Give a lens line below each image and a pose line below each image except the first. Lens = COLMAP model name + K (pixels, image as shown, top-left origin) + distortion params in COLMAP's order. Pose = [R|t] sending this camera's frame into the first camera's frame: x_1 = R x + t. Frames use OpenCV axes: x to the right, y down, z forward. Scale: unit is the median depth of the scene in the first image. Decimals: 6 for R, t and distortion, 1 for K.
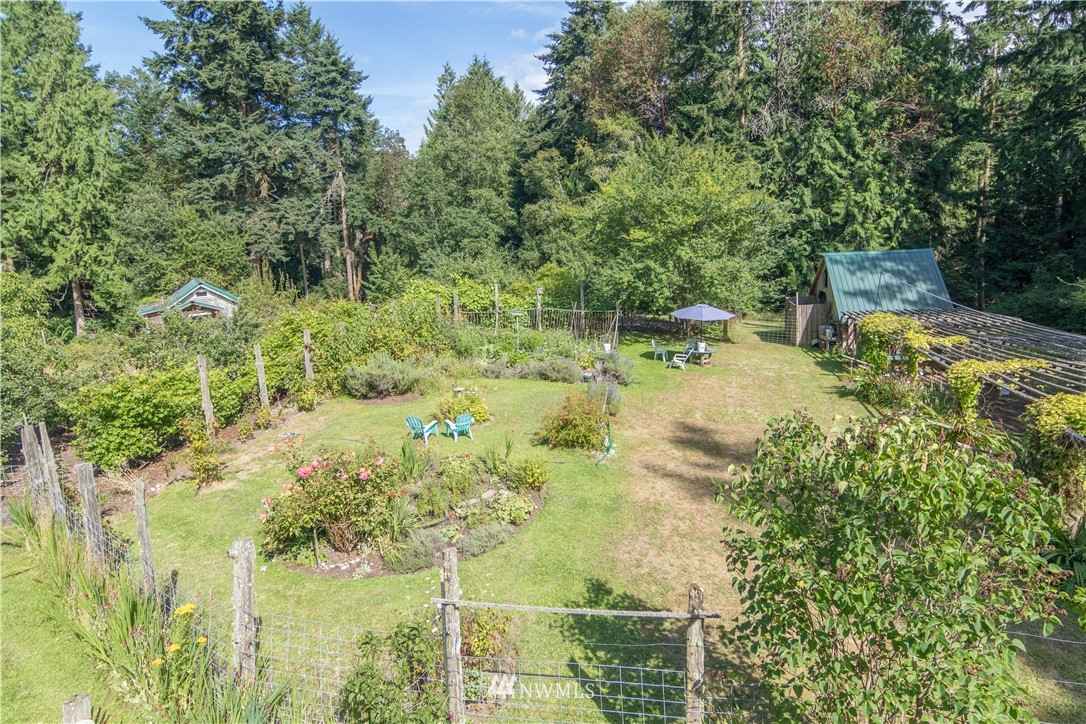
lens RADIAL K [[628.1, 0, 540.4], [0, 628.1, 322.7], [0, 0, 1]] dist [-0.002002, 0.000088]
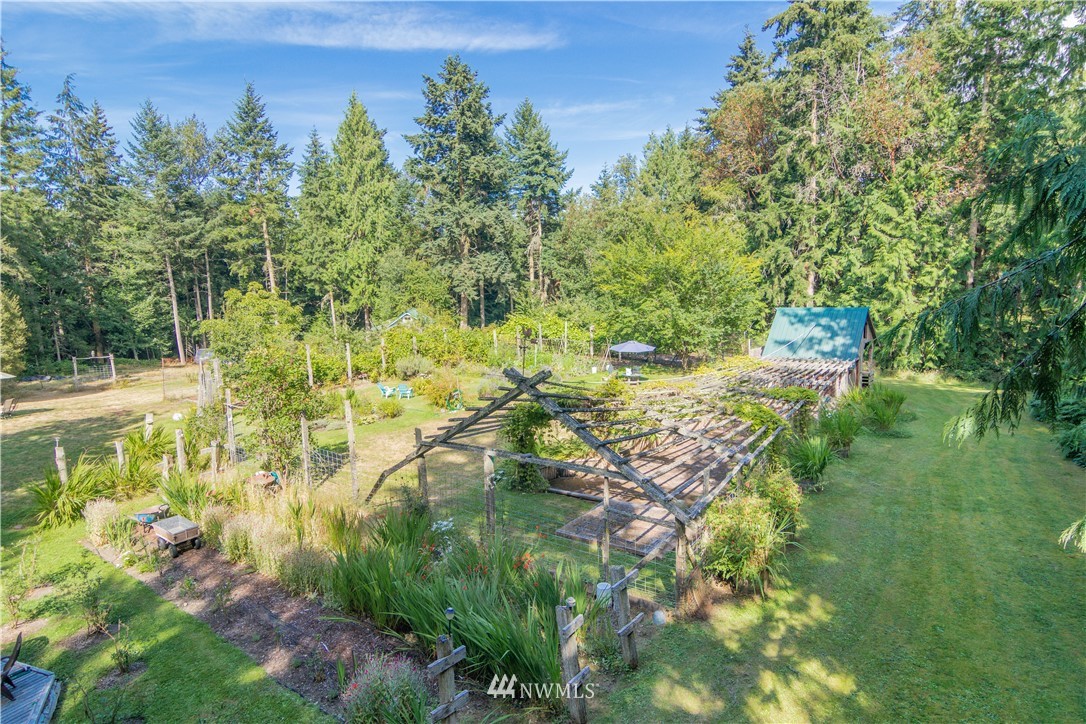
lens RADIAL K [[635.3, 0, 543.0], [0, 635.3, 362.0], [0, 0, 1]] dist [0.002419, 0.001087]
pose [[0.879212, 0.080295, -0.469616, 0.401883], [-0.082303, 0.996474, 0.016290, 0.004639], [0.469268, 0.024328, 0.882720, -0.169001]]
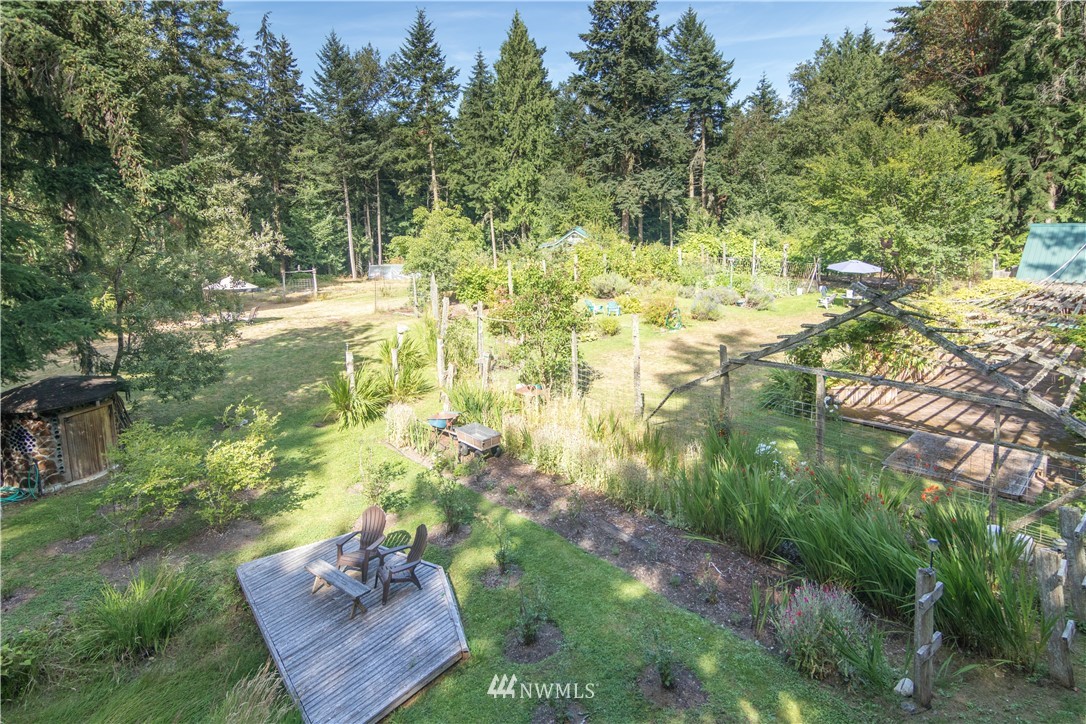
lens RADIAL K [[654.3, 0, 543.0], [0, 654.3, 268.1], [0, 0, 1]] dist [-0.000599, 0.002735]
pose [[0.774776, 0.079374, -0.627233, 0.324551], [-0.094115, 0.995514, 0.009725, 0.016730], [0.625191, 0.051497, 0.778771, -0.217601]]
